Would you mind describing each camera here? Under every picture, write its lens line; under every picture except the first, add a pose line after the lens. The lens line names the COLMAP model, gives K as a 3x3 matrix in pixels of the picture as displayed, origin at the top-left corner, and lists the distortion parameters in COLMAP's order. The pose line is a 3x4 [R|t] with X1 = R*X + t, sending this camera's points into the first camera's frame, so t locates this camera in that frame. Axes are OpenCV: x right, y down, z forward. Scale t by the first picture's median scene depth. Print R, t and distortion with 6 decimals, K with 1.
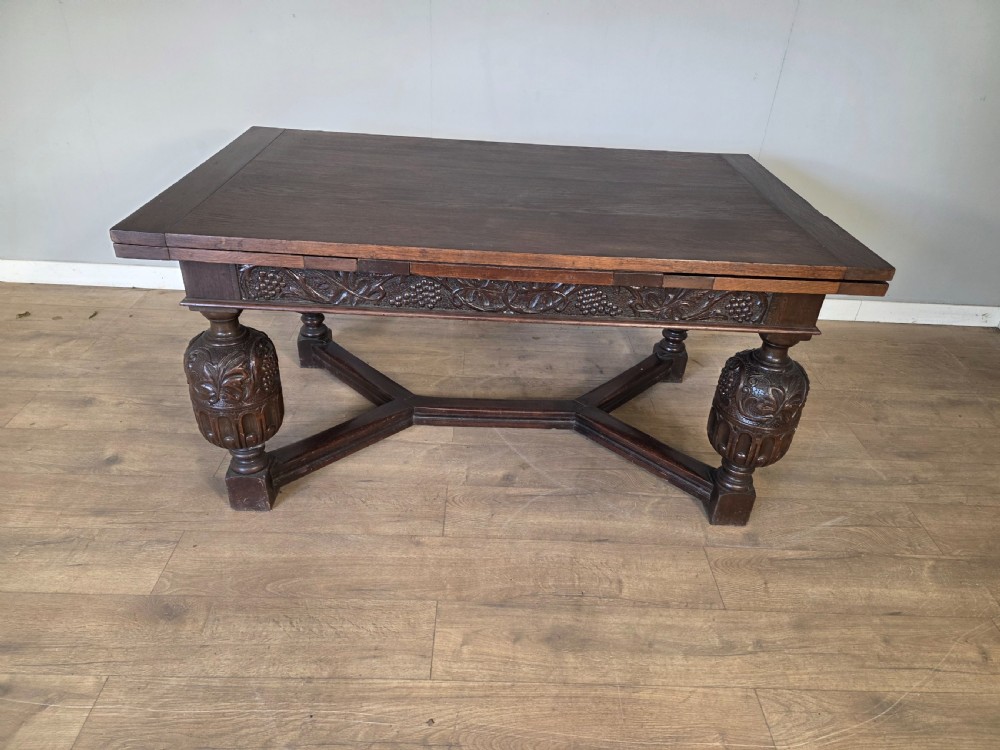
lens RADIAL K [[671.3, 0, 511.9], [0, 671.3, 371.5], [0, 0, 1]] dist [0.062517, -0.064804]
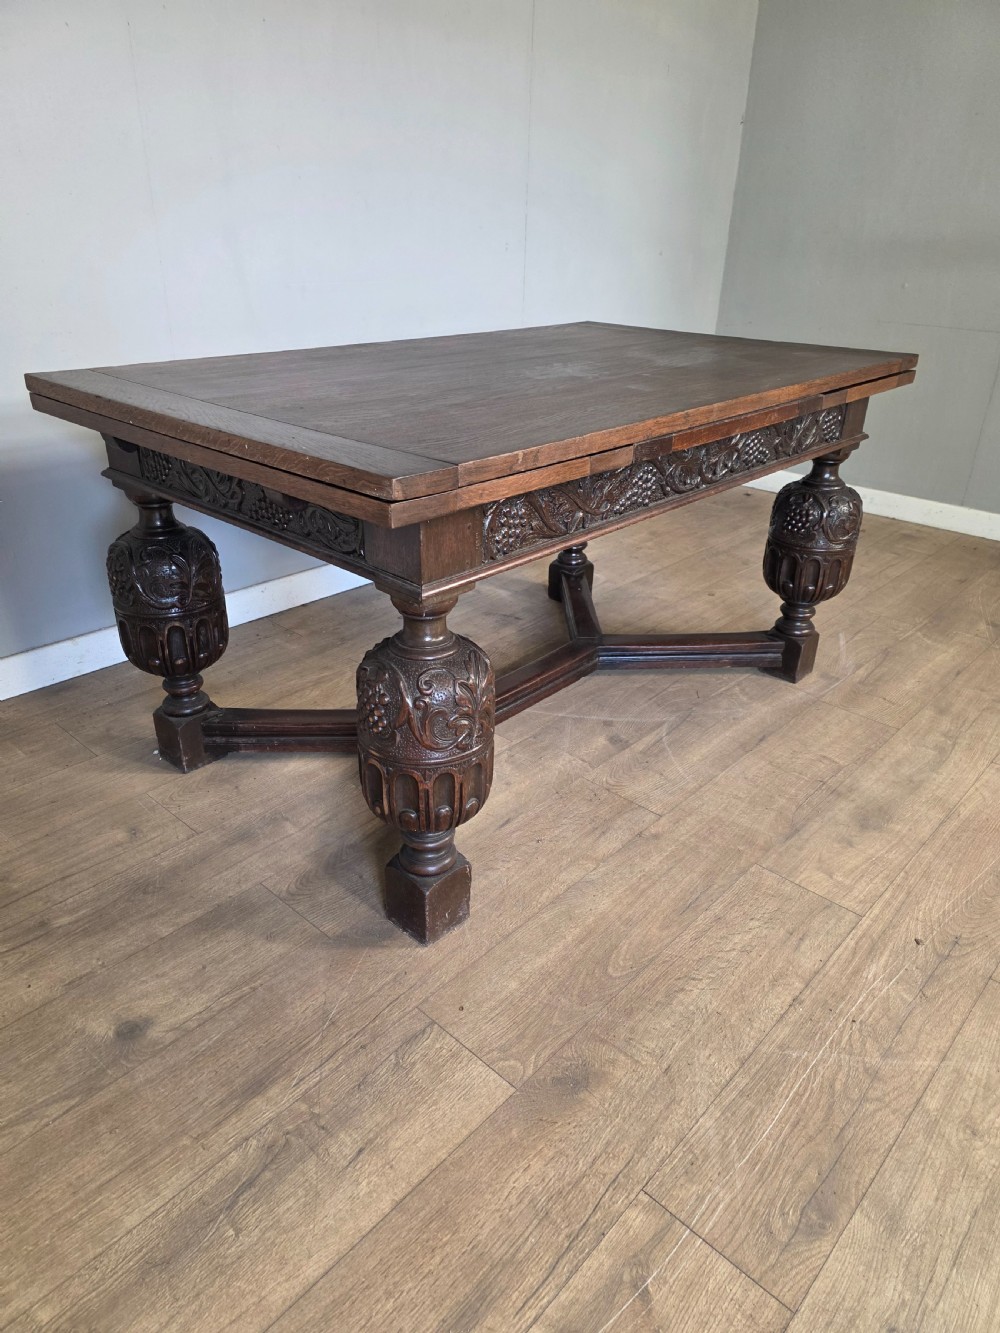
lens RADIAL K [[894.9, 0, 511.9], [0, 894.9, 661.6], [0, 0, 1]] dist [0.062517, -0.064804]
pose [[0.686564, -0.360752, 0.631258, -0.857893], [0.396711, 0.913466, 0.090560, -0.078585], [-0.609303, 0.188251, 0.770267, 0.317819]]
